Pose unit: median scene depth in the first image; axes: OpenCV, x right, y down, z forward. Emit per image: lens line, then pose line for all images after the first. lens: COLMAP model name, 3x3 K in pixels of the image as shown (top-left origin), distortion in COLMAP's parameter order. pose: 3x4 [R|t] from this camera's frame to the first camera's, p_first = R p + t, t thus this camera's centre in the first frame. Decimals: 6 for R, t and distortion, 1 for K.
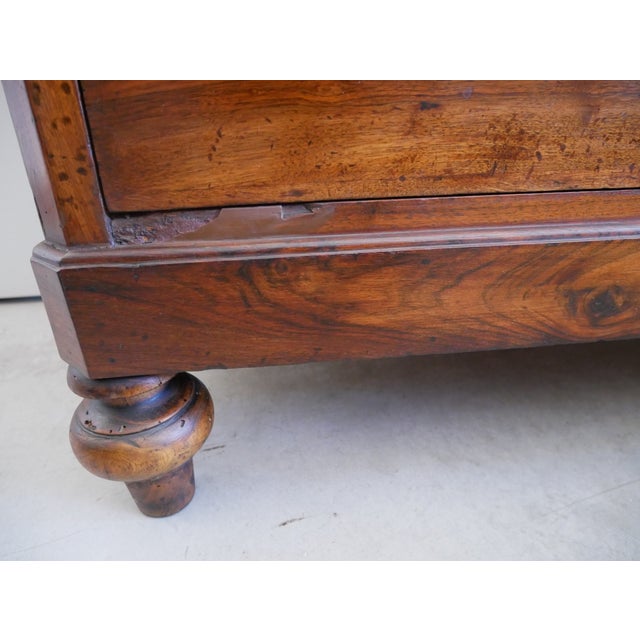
lens RADIAL K [[459.2, 0, 320.0], [0, 459.2, 320.0], [0, 0, 1]] dist [-0.044599, 0.000200]
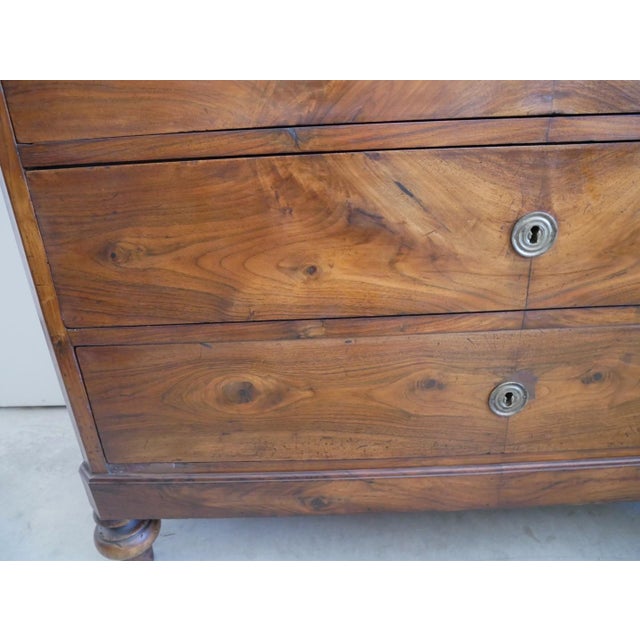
lens RADIAL K [[459.2, 0, 320.0], [0, 459.2, 320.0], [0, 0, 1]] dist [-0.044599, 0.000200]
pose [[0.994984, 0.026839, -0.096368, 0.877350], [-0.029042, 0.999346, -0.021532, -0.940382], [0.095727, 0.024222, 0.995113, -1.340130]]
